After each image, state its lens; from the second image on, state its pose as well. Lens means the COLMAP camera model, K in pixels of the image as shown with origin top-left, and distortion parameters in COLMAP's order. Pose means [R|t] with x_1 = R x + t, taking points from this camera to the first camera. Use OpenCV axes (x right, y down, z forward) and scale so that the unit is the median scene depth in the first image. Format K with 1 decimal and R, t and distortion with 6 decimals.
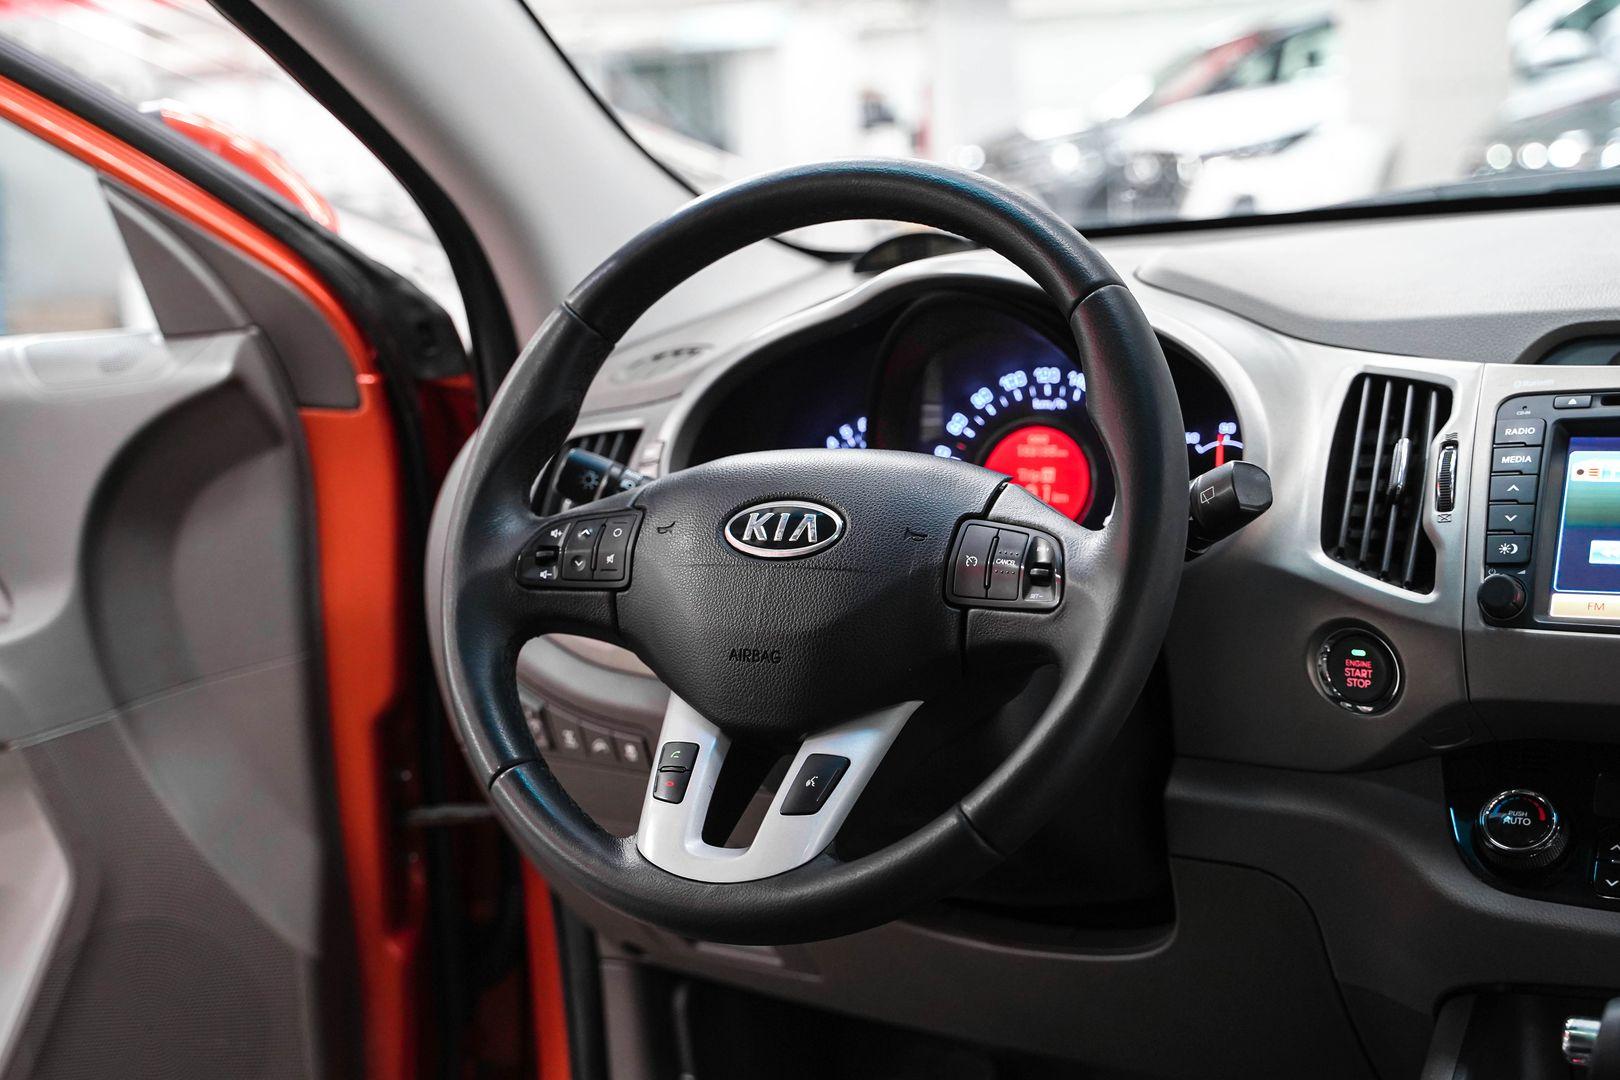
lens RADIAL K [[2168.9, 0, 801.7], [0, 2168.9, 520.8], [0, 0, 1]] dist [0.074186, -0.007520]
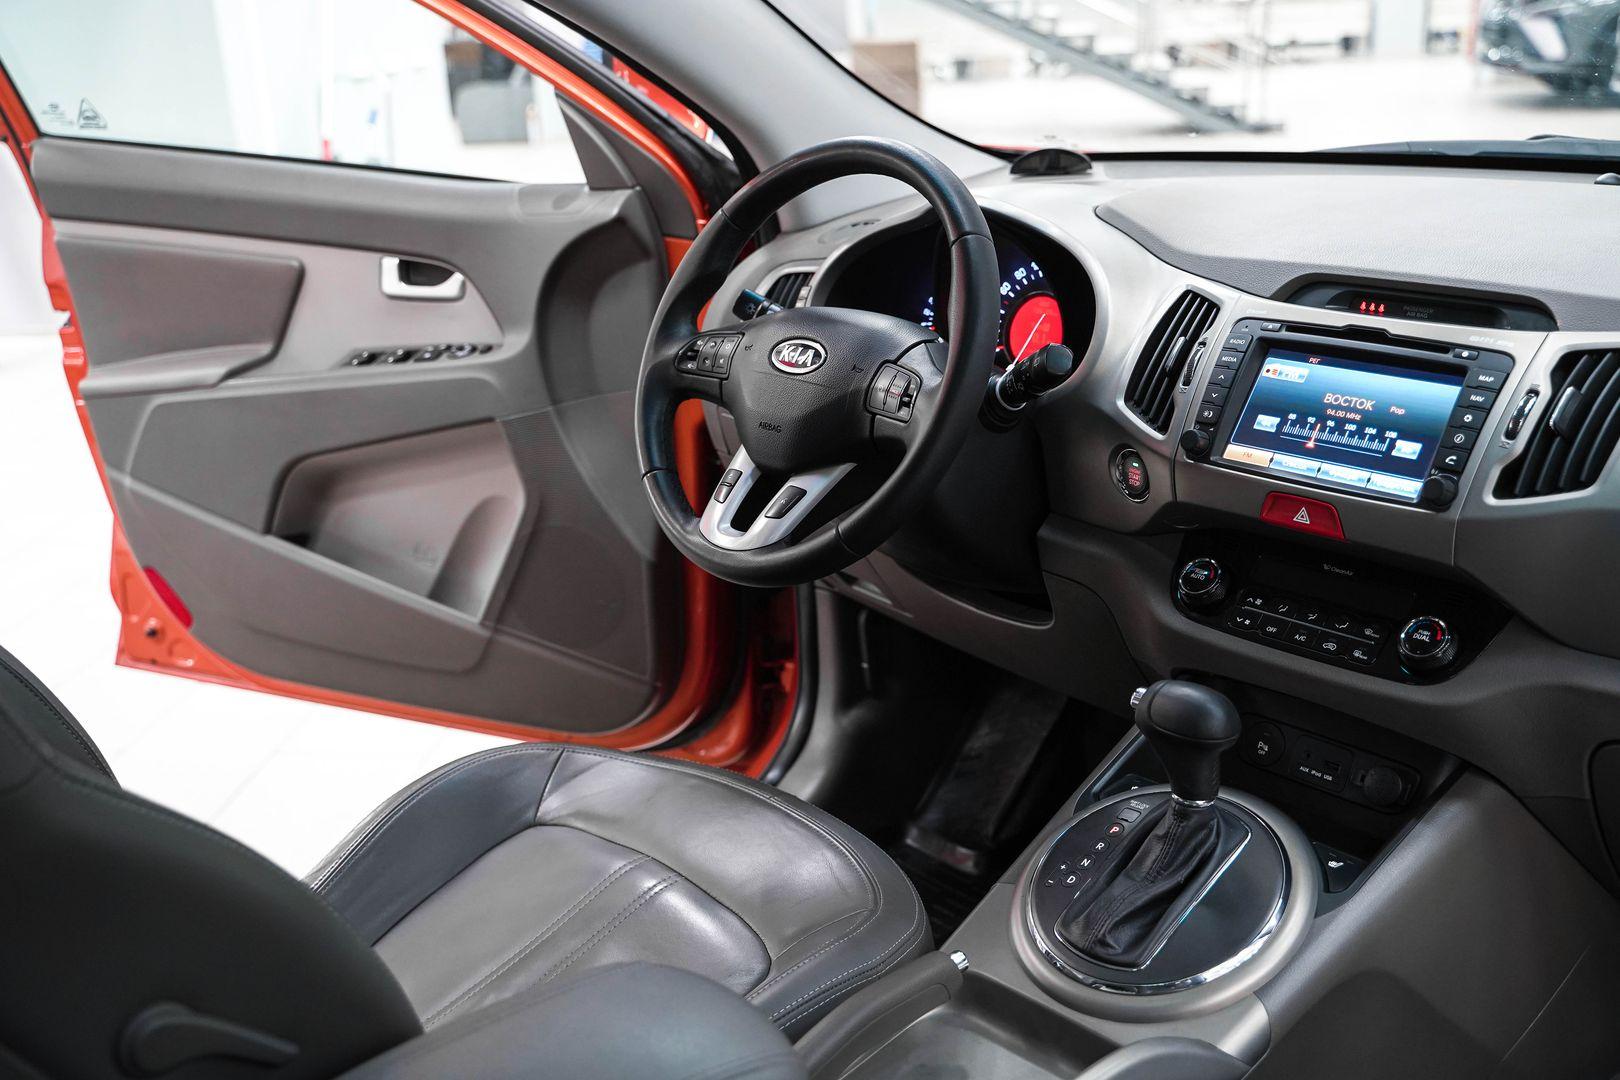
lens RADIAL K [[1662.5, 0, 810.0], [0, 1662.5, 540.0], [0, 0, 1]] dist [-0.057309, 0.117034]
pose [[0.945709, 0.133002, -0.296556, 0.406723], [-0.080597, 0.979905, 0.182455, -0.093830], [0.314863, -0.148648, 0.937425, -0.265601]]
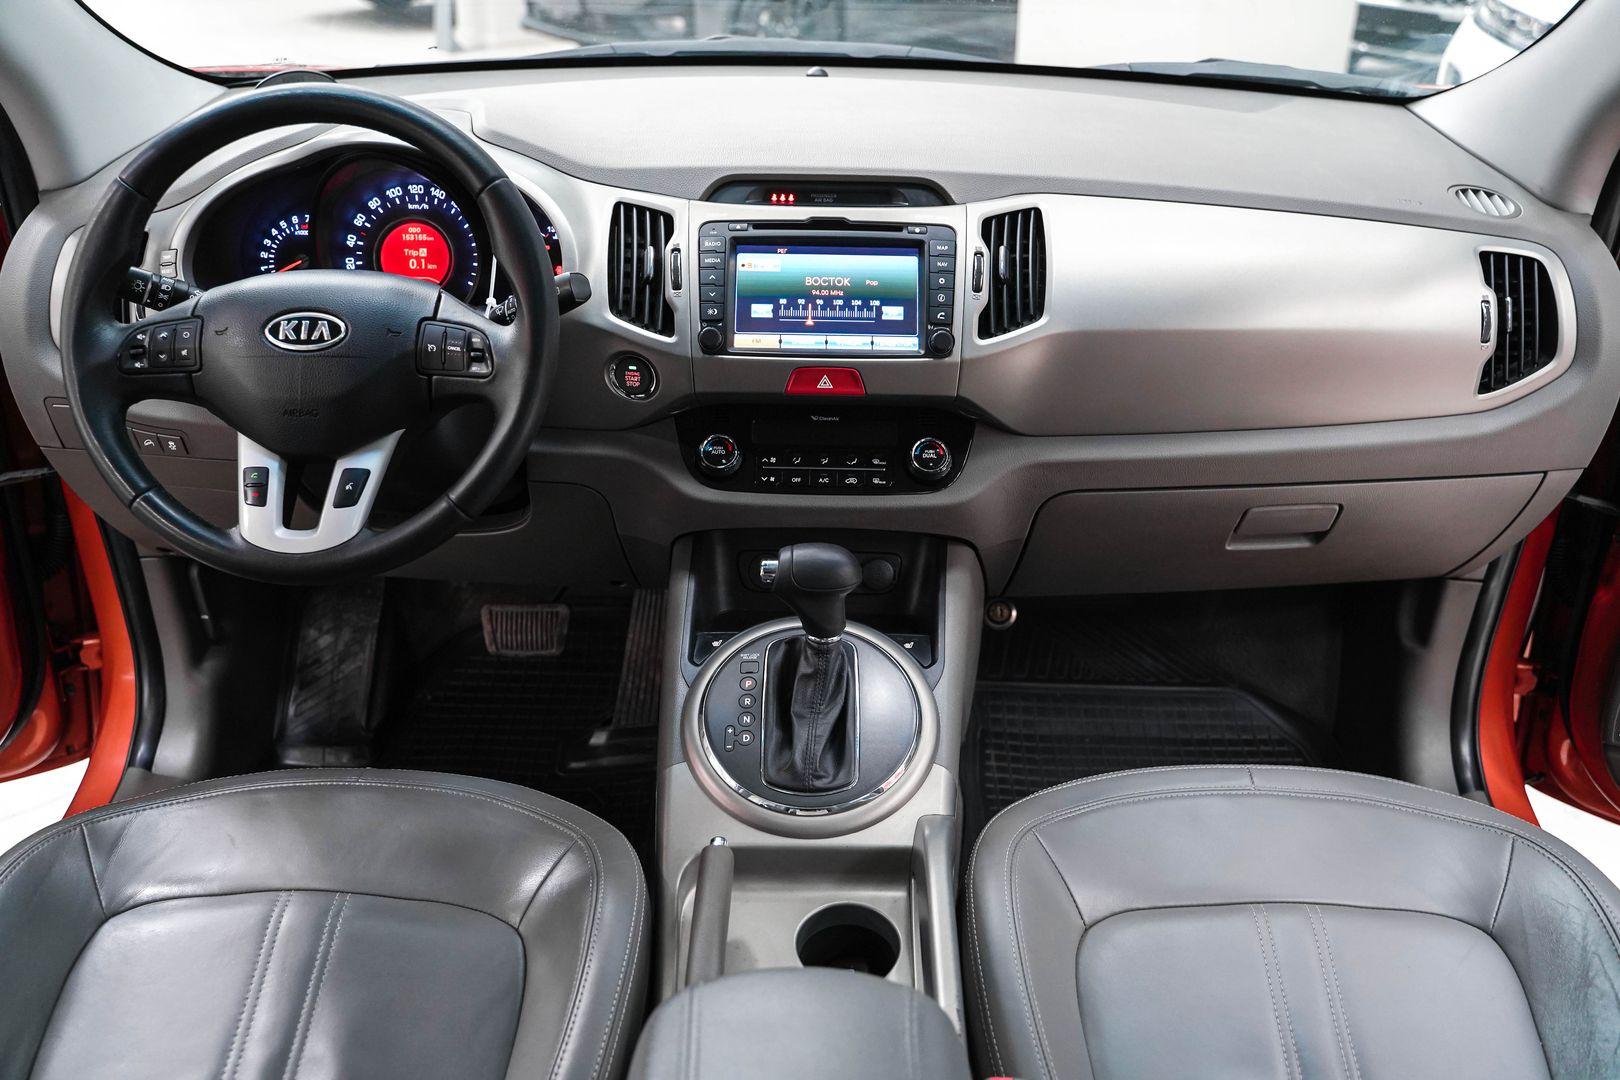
lens RADIAL K [[1339.2, 0, 810.0], [0, 1339.2, 540.0], [0, 0, 1]] dist [-0.091328, 0.003685]
pose [[0.876320, -0.148042, 0.458417, -0.148591], [0.006087, 0.954935, 0.296752, -0.133404], [-0.481690, -0.257260, 0.837730, -0.042190]]
